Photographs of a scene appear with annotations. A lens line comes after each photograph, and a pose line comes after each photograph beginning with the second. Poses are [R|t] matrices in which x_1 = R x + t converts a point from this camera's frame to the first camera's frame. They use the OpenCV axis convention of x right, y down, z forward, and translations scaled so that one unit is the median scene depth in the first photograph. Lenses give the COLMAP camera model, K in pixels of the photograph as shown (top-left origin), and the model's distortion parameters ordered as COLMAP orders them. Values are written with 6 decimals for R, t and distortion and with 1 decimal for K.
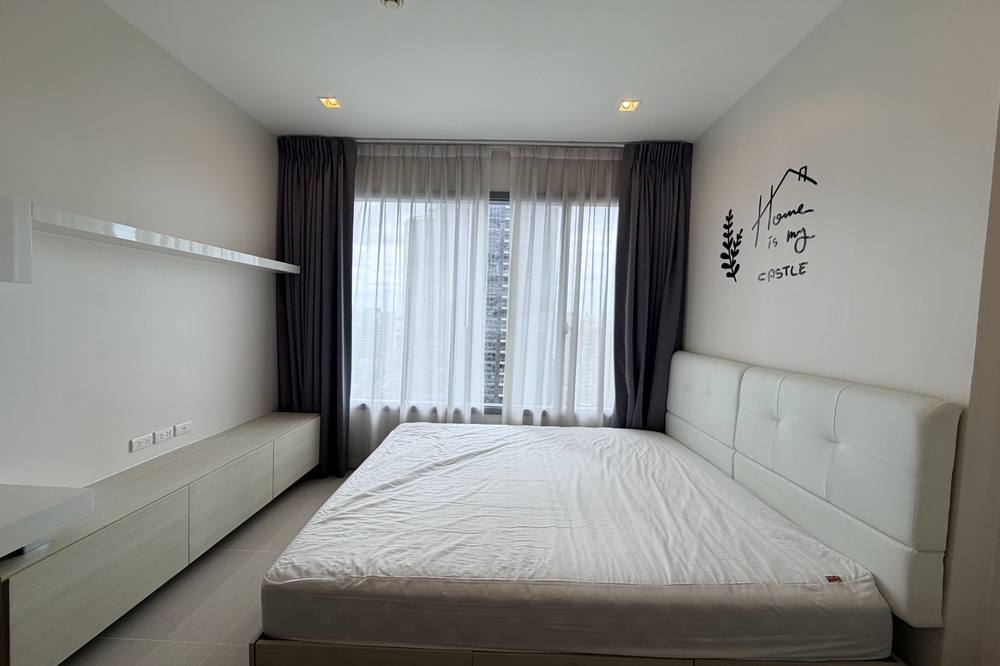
lens RADIAL K [[398.5, 0, 501.6], [0, 398.5, 330.5], [0, 0, 1]] dist [0.001167, -0.000122]
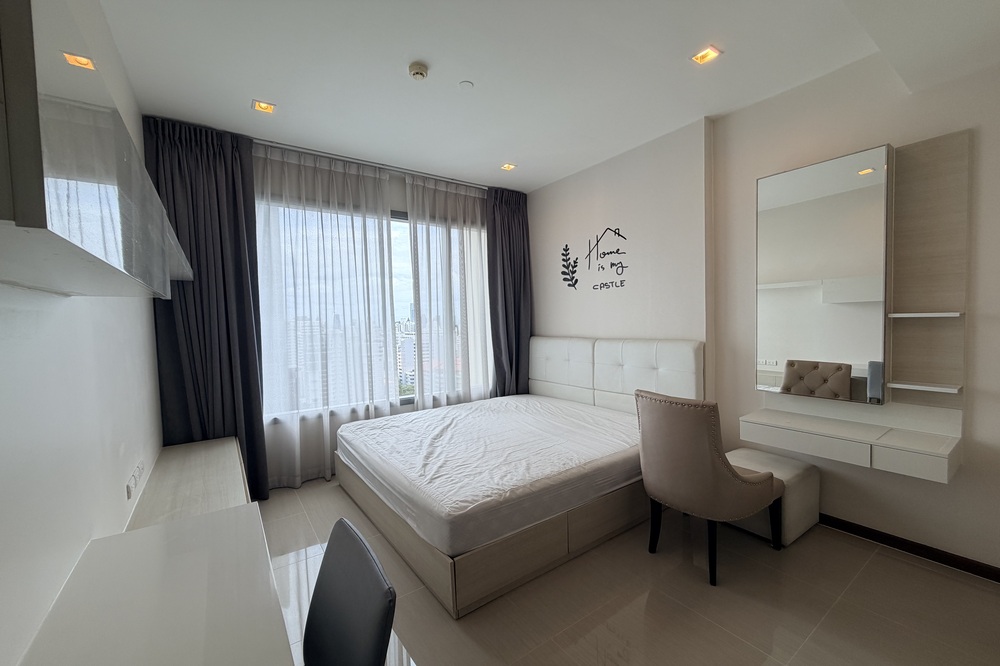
lens RADIAL K [[398.5, 0, 499.4], [0, 398.5, 319.8], [0, 0, 1]] dist [0.001167, -0.000122]
pose [[0.800667, -0.049582, 0.597054, -1.226390], [0.067446, 0.997694, -0.007594, -0.015494], [-0.595301, 0.046349, 0.802165, -0.216512]]
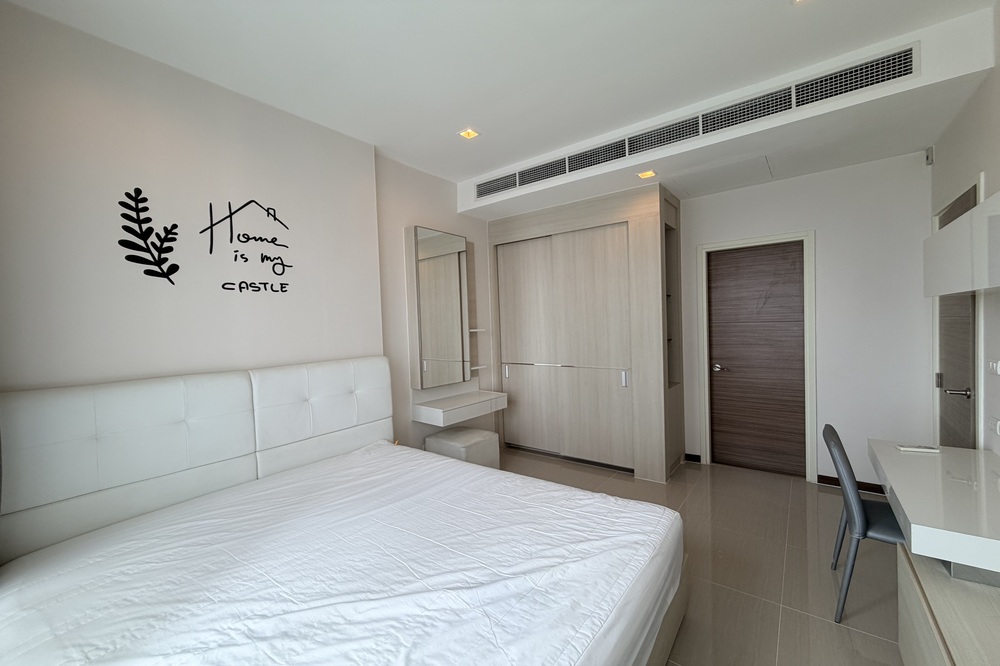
lens RADIAL K [[398.5, 0, 493.4], [0, 398.5, 317.2], [0, 0, 1]] dist [0.001167, -0.000122]
pose [[-0.798723, 0.005713, 0.601672, -0.904058], [0.025288, 0.999390, 0.024080, -0.104949], [-0.601168, 0.034448, -0.798380, 2.436999]]
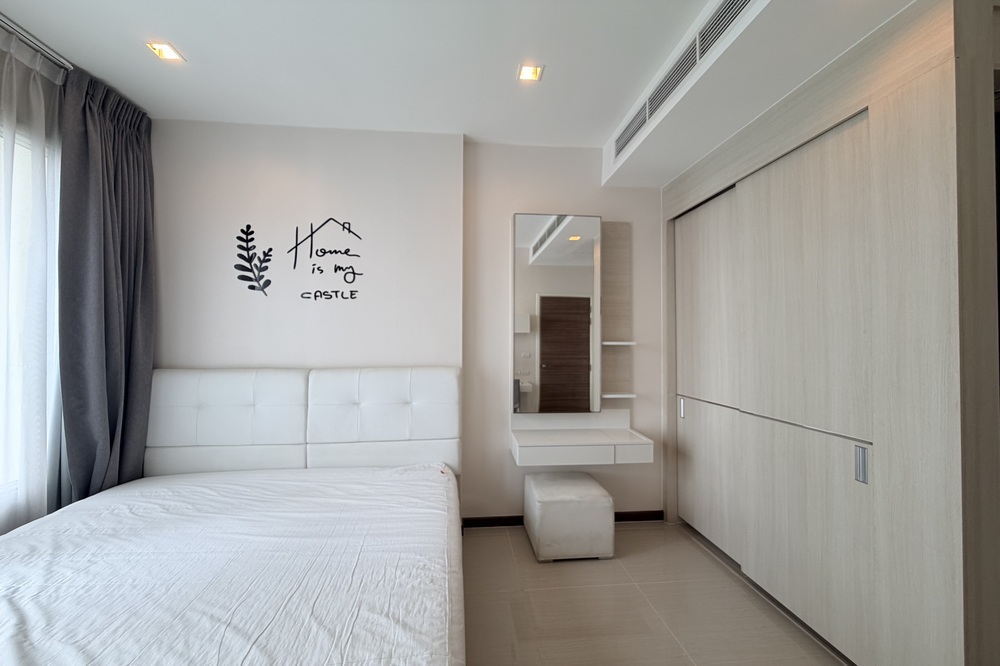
lens RADIAL K [[398.5, 0, 494.4], [0, 398.5, 322.3], [0, 0, 1]] dist [0.001167, -0.000122]
pose [[-0.112177, 0.016903, 0.993544, -1.052949], [0.026370, 0.999554, -0.014028, -0.035368], [-0.993338, 0.024626, -0.112573, 0.979240]]
